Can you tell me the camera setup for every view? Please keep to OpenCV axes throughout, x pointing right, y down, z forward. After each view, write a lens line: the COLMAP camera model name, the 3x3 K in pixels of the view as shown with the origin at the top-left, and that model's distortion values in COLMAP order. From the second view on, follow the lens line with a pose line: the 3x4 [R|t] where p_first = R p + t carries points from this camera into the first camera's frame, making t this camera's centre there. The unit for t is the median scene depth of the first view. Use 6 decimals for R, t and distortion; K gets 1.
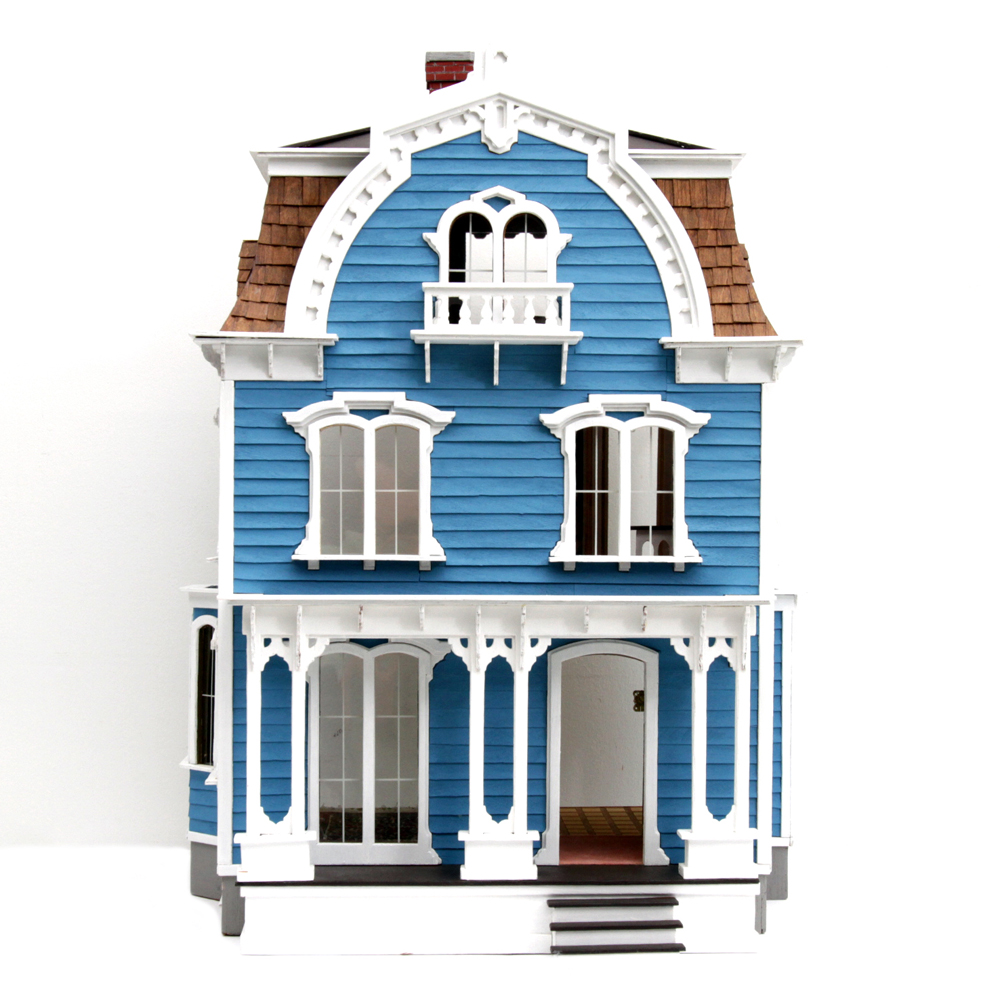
lens RADIAL K [[1954.4, 0, 500.0], [0, 1954.4, 500.0], [0, 0, 1]] dist [-0.084045, -0.072063]
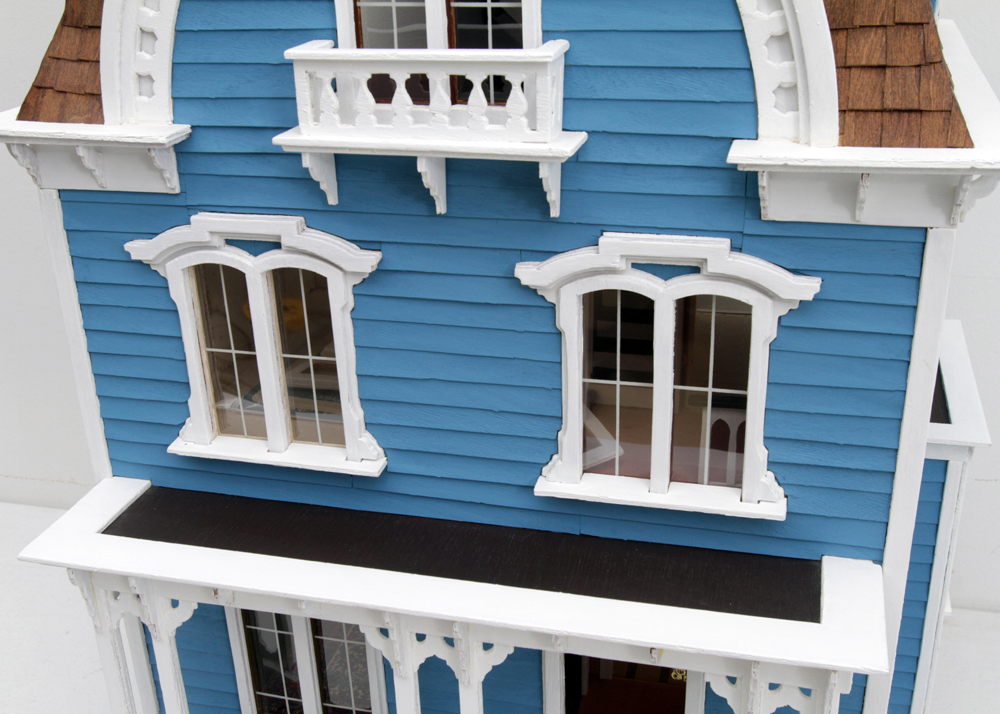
lens RADIAL K [[1148.1, 0, 499.0], [0, 1148.1, 352.9], [0, 0, 1]] dist [-0.055368, 0.037338]
pose [[0.958389, 0.082339, -0.273333, 0.110642], [0.041823, 0.906666, 0.419770, -0.163438], [0.282386, -0.413735, 0.865495, 0.691862]]
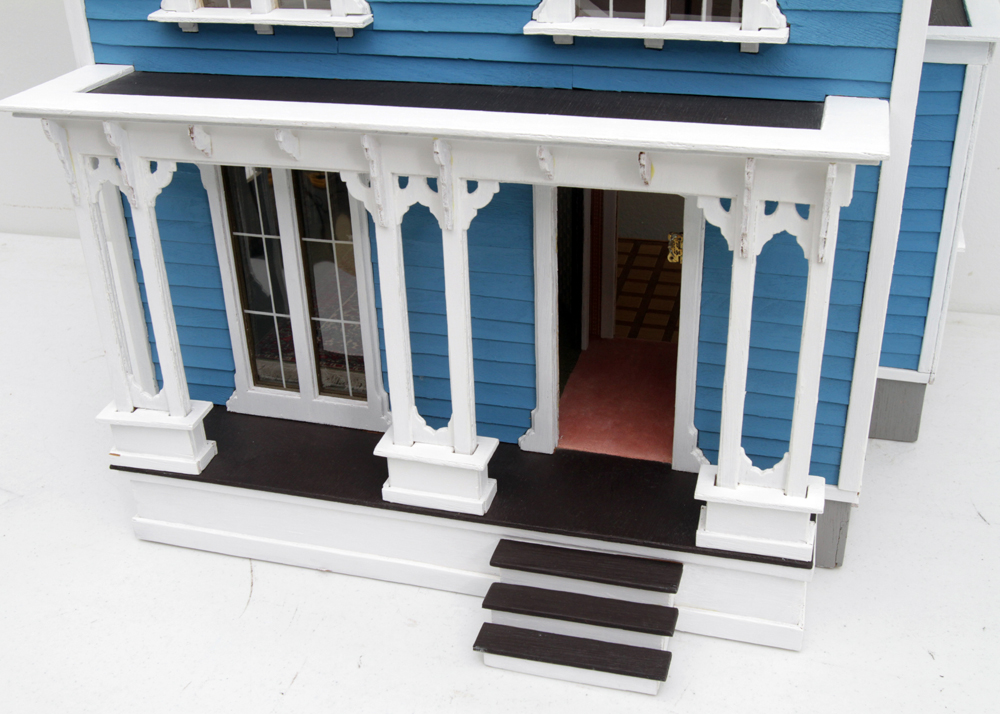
lens RADIAL K [[1143.9, 0, 500.0], [0, 1143.9, 357.0], [0, 0, 1]] dist [-0.073880, 0.087835]
pose [[0.949365, 0.118686, -0.290893, 0.130519], [0.041294, 0.870727, 0.490029, -0.052822], [0.311448, -0.477229, 0.821738, 0.659676]]
